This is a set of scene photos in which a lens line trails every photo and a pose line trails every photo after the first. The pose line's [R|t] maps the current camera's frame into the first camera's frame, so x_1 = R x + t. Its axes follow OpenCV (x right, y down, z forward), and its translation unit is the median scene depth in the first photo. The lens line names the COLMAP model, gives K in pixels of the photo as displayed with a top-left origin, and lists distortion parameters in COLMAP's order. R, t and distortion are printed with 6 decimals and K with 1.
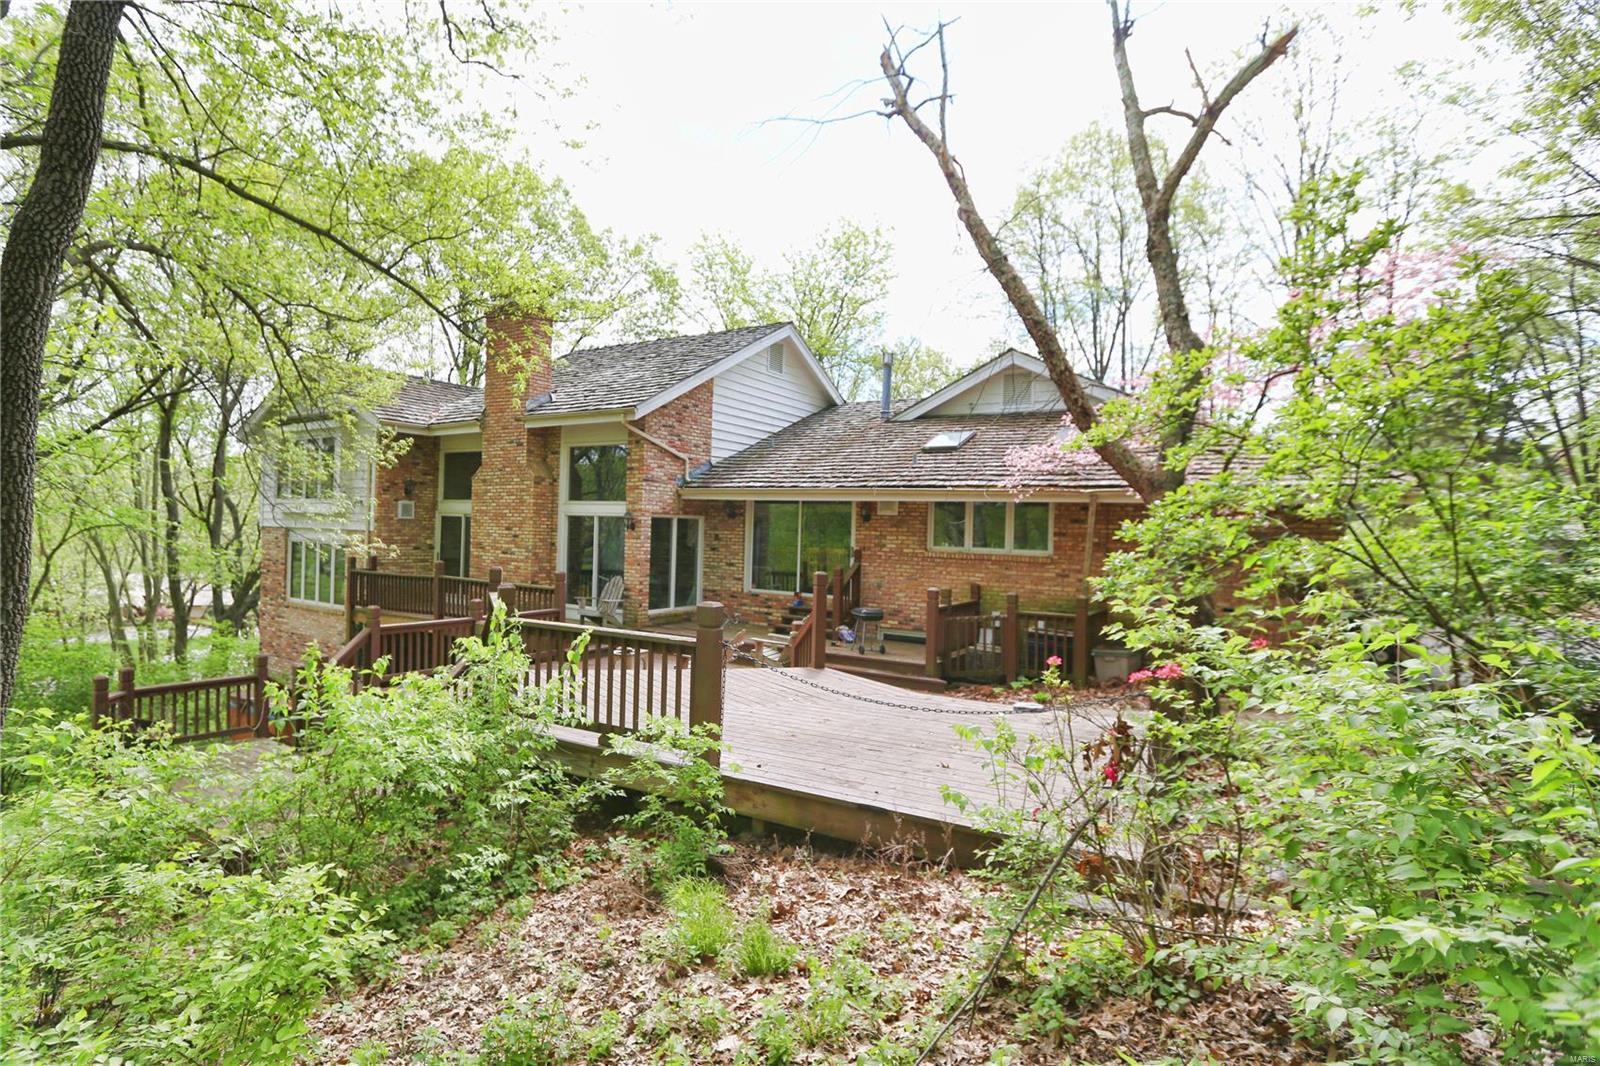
lens RADIAL K [[722.4, 0, 800.0], [0, 722.4, 533.0], [0, 0, 1]] dist [0.000031, -0.000003]
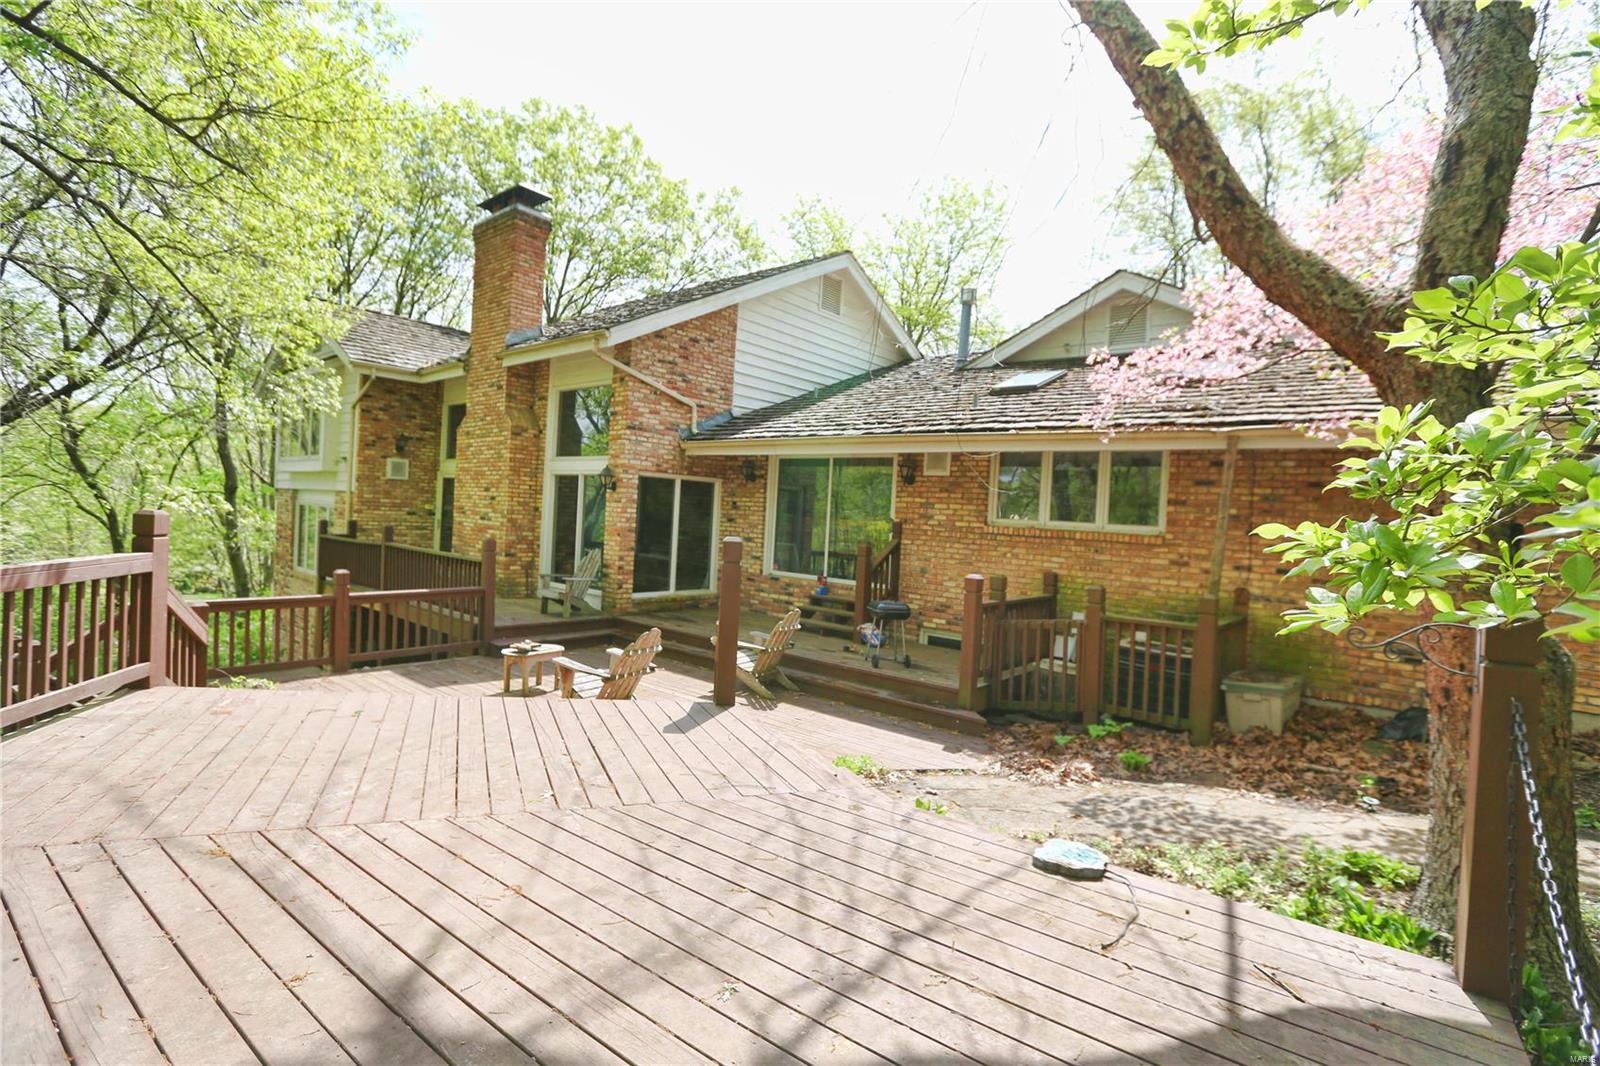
lens RADIAL K [[758.6, 0, 817.3], [0, 758.6, 524.9], [0, 0, 1]] dist [-0.001096, 0.000102]
pose [[0.994172, 0.025322, -0.104789, 0.073142], [-0.024206, 0.999636, 0.011908, 0.016702], [0.105053, -0.009302, 0.994423, 0.189060]]
